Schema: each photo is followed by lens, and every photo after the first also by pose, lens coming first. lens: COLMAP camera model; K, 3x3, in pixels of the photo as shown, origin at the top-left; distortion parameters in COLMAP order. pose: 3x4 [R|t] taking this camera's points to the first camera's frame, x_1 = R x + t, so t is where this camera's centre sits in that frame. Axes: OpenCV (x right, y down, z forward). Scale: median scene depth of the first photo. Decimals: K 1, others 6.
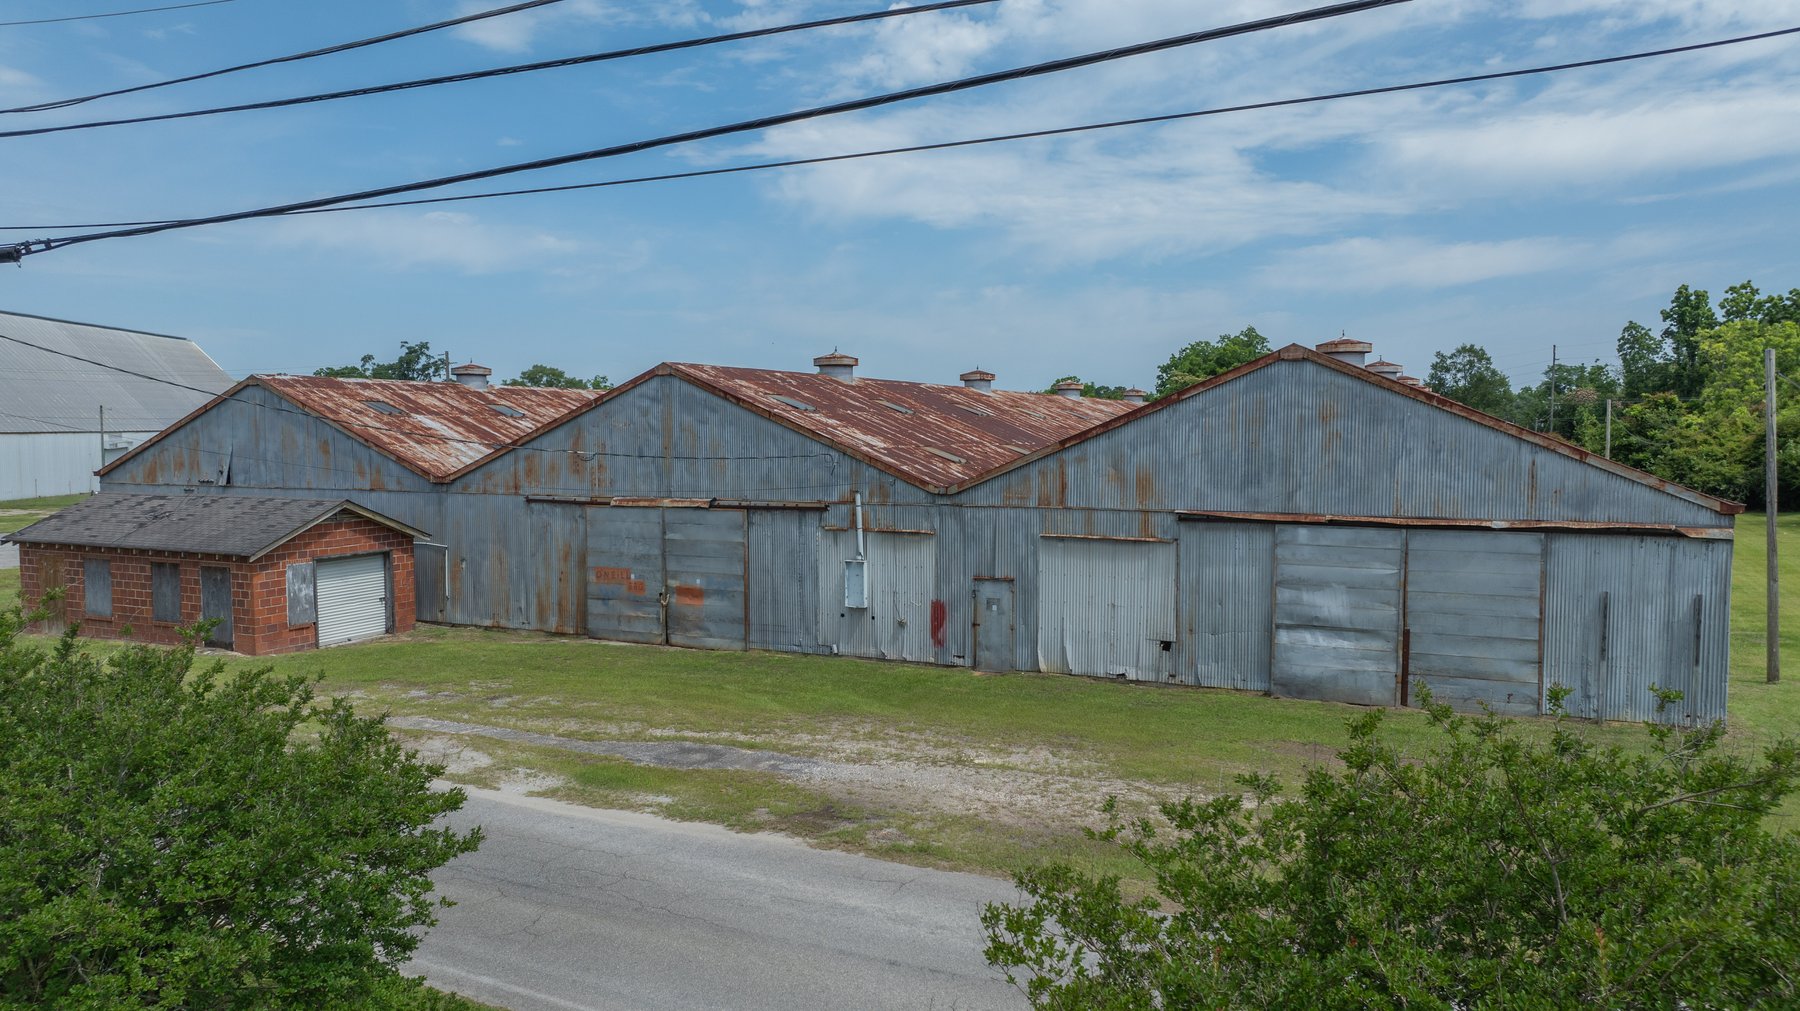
lens RADIAL K [[1267.0, 0, 898.5], [0, 1267.0, 503.8], [0, 0, 1]] dist [-0.016151, -0.004719]
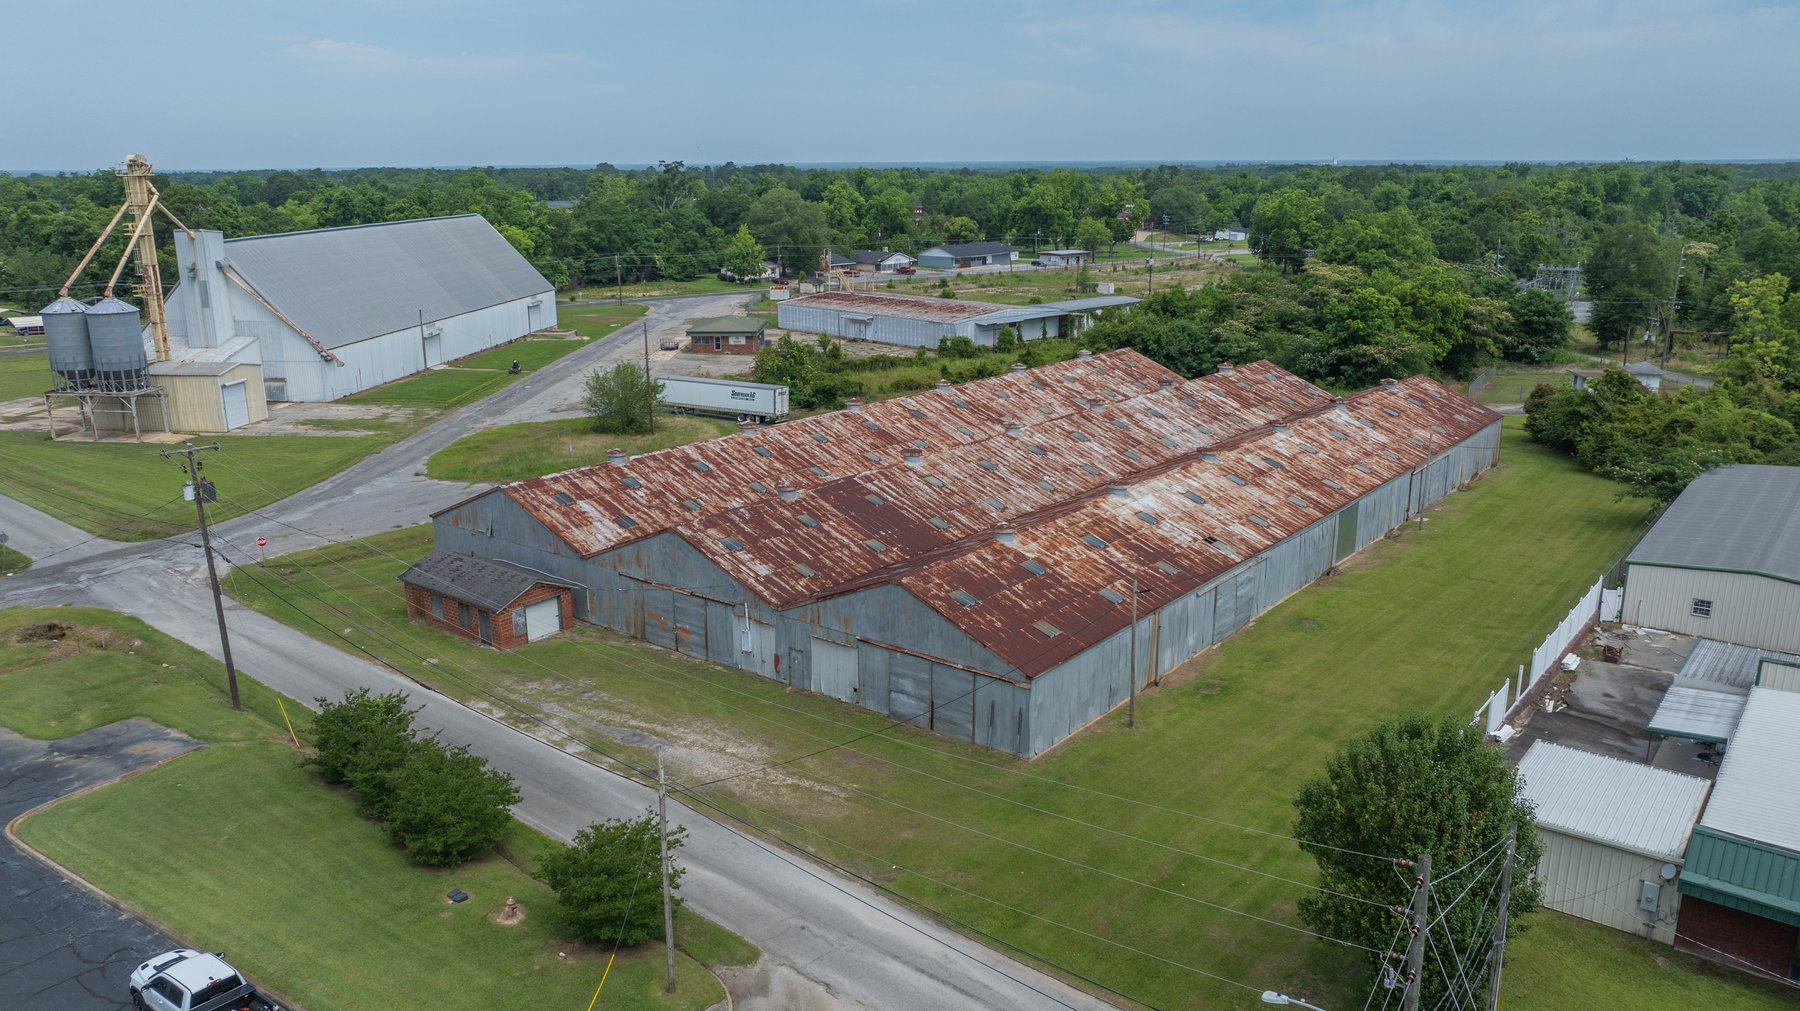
lens RADIAL K [[1331.9, 0, 900.0], [0, 1331.9, 505.5], [0, 0, 1]] dist [-0.023460, 0.008770]
pose [[0.975633, 0.054208, -0.212606, 0.671158], [-0.012219, 0.980919, 0.194033, -0.589236], [0.219067, -0.186707, 0.957679, -1.067131]]
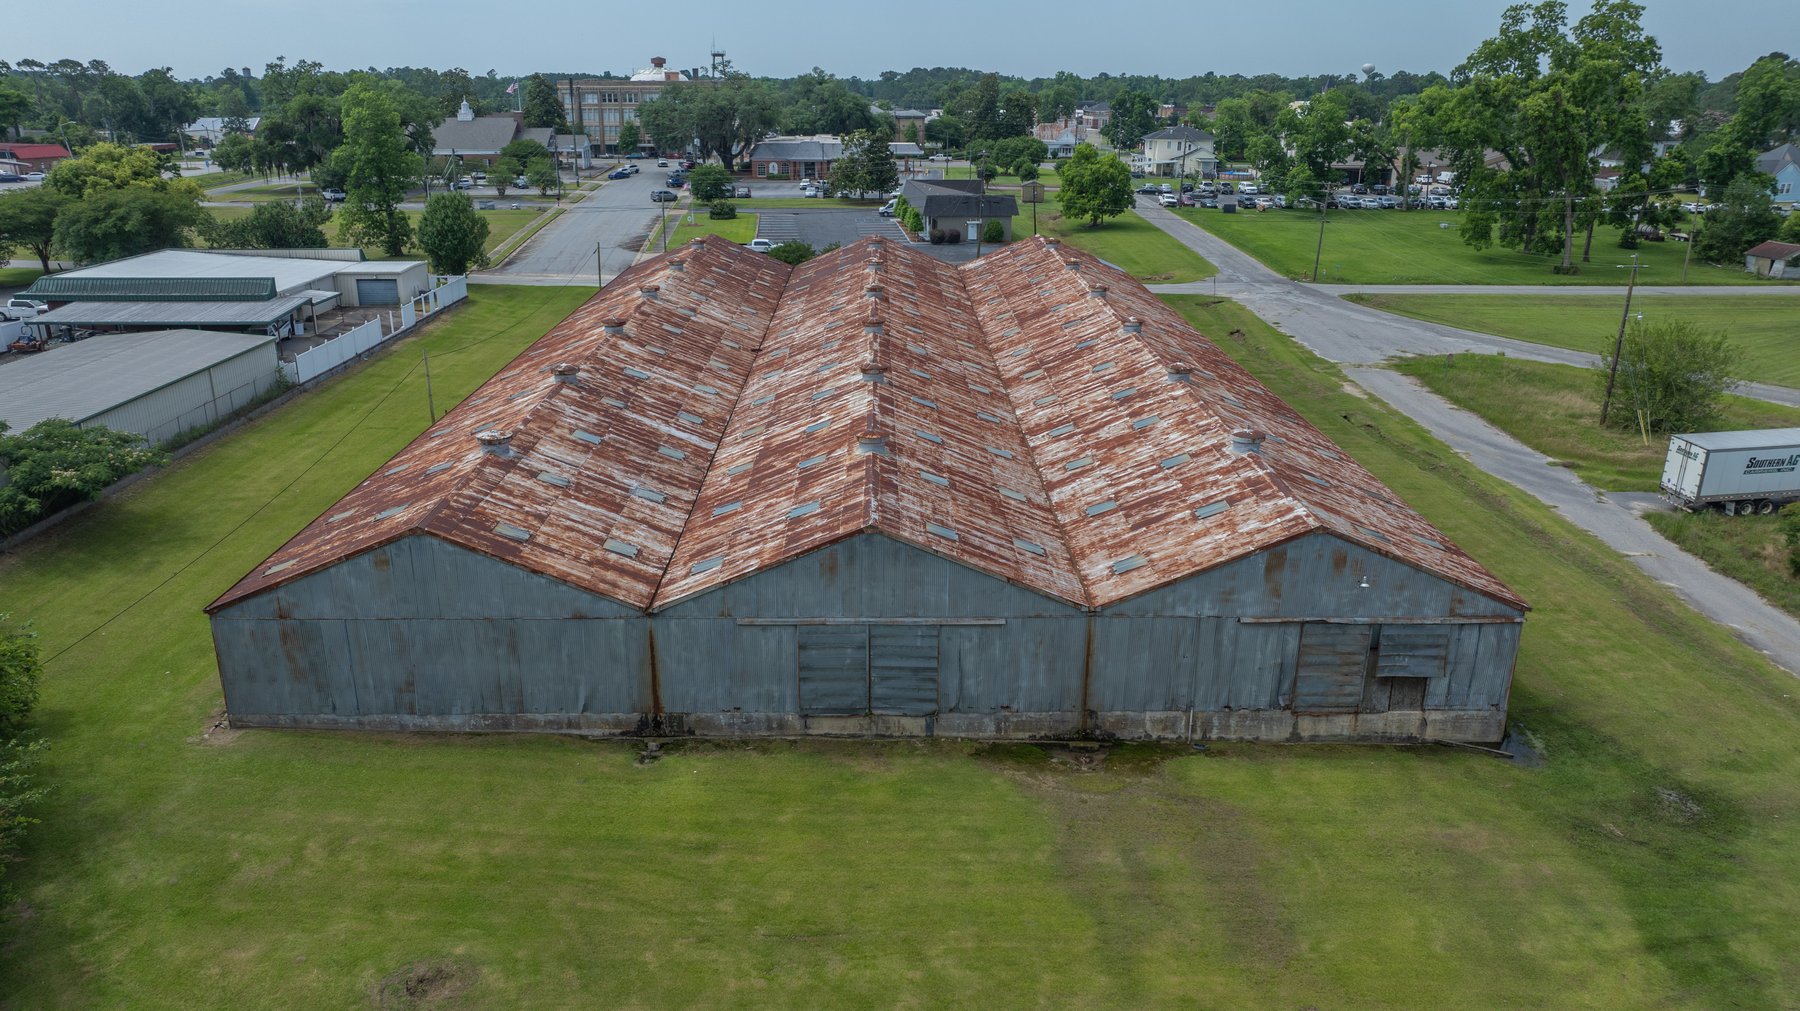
lens RADIAL K [[1267.0, 0, 898.5], [0, 1267.0, 503.8], [0, 0, 1]] dist [-0.016151, -0.004719]
pose [[-0.898830, 0.141585, -0.414799, 1.406868], [-0.027024, 0.926684, 0.374868, -0.769267], [0.437463, 0.348152, -0.829106, 4.385190]]
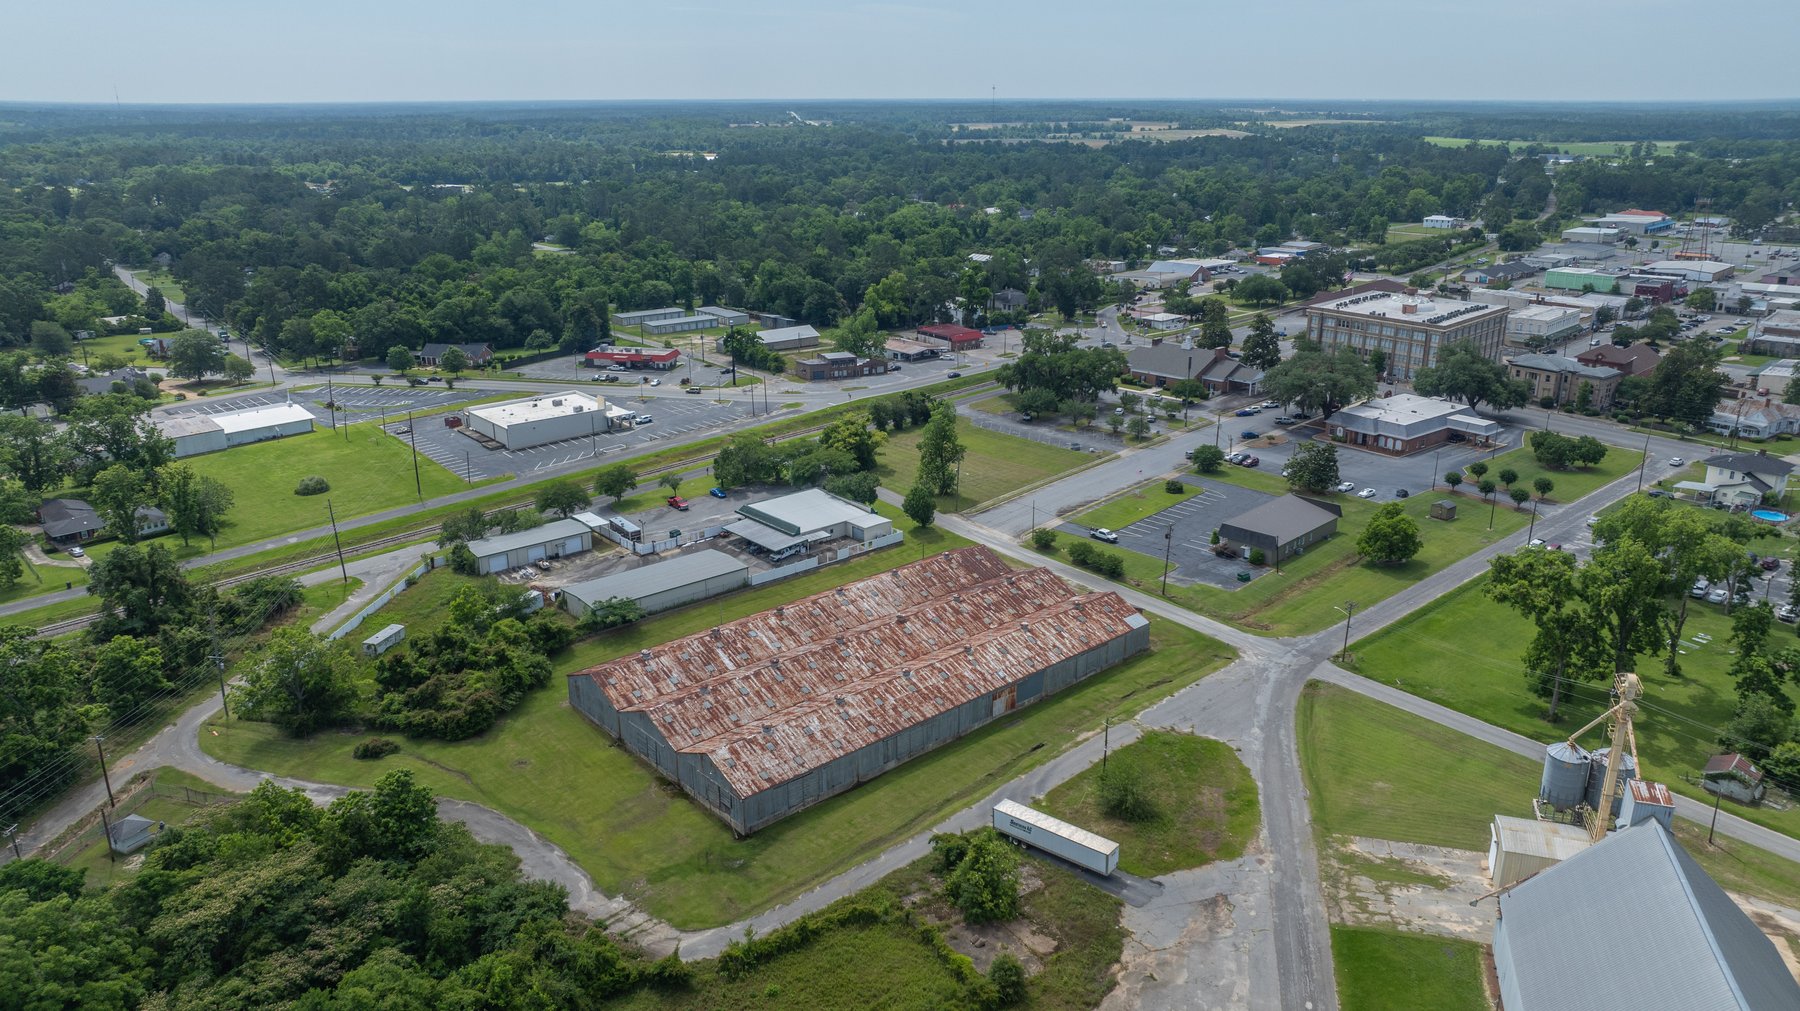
lens RADIAL K [[1267.0, 0, 898.5], [0, 1267.0, 503.8], [0, 0, 1]] dist [-0.016151, -0.004719]
pose [[-0.916101, -0.118778, 0.382951, -2.055708], [0.031802, 0.930579, 0.364709, -2.979561], [-0.399685, 0.346288, -0.848726, 7.083722]]
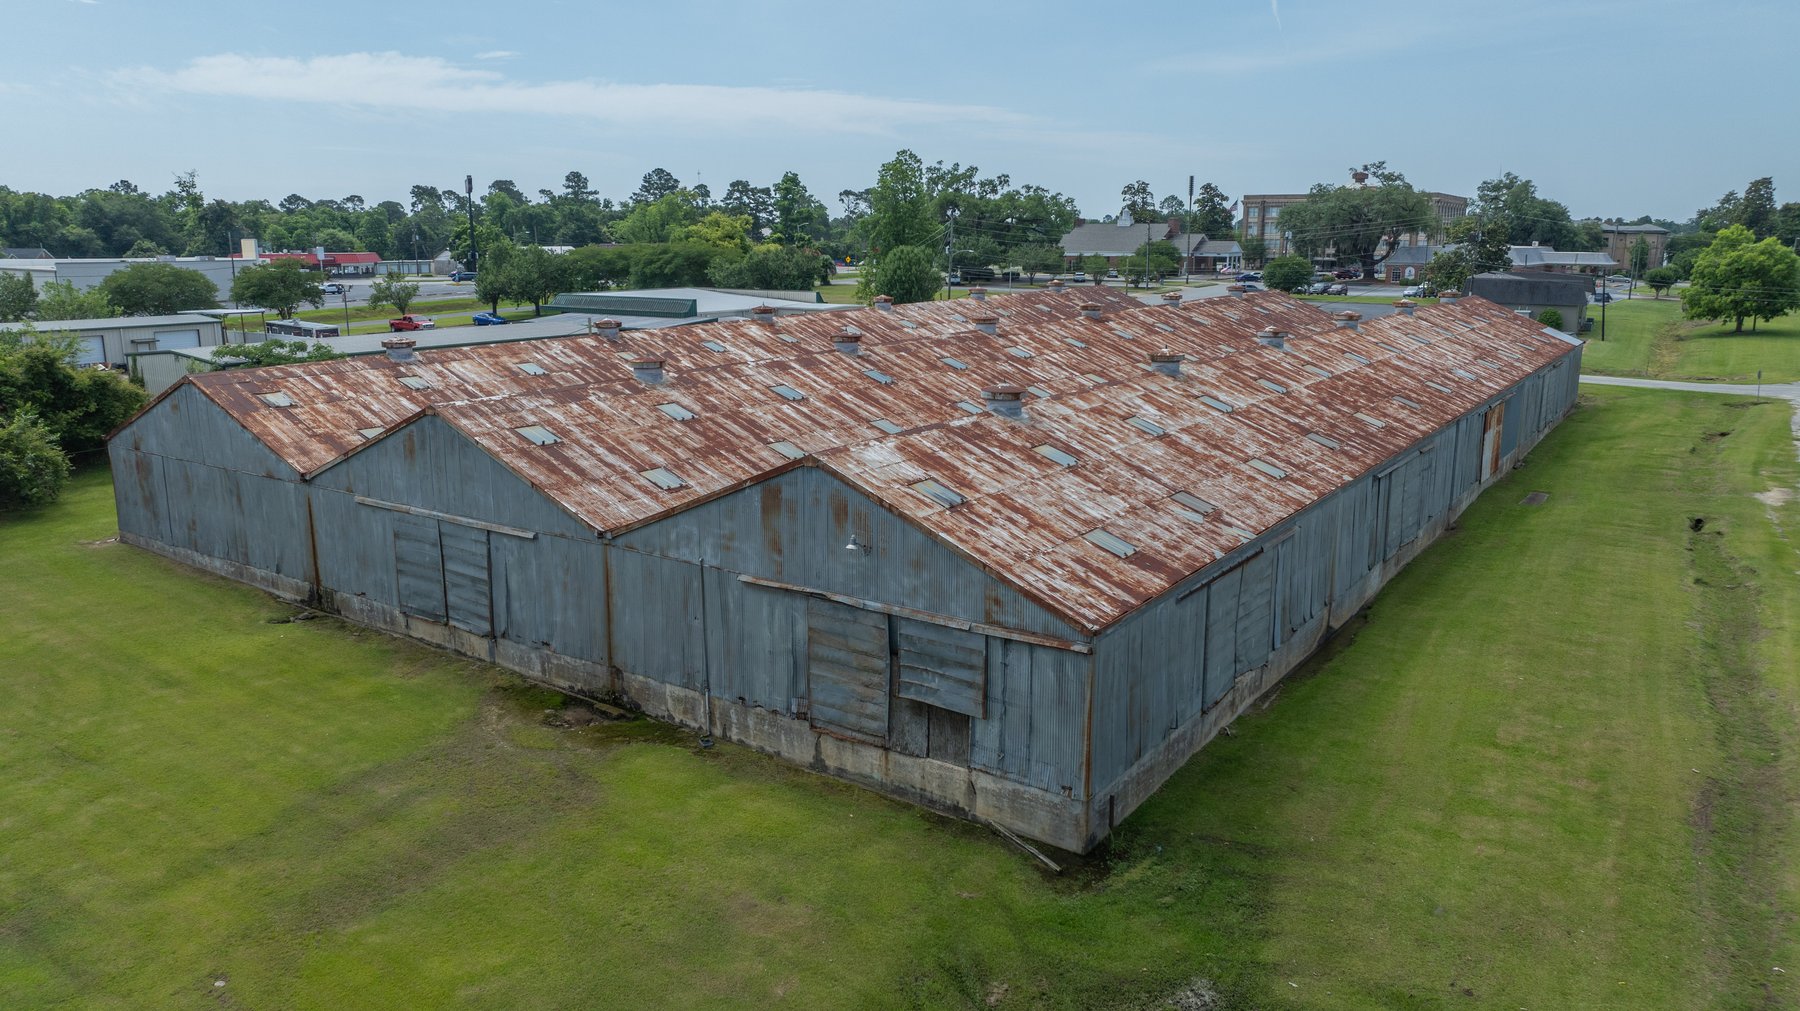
lens RADIAL K [[1266.3, 0, 896.0], [0, 1266.3, 504.2], [0, 0, 1]] dist [-0.009818, -0.000081]
pose [[-0.985479, -0.030525, 0.167029, 0.216771], [0.016436, 0.961940, 0.272767, -0.482346], [-0.168998, 0.271551, -0.947470, 4.393465]]
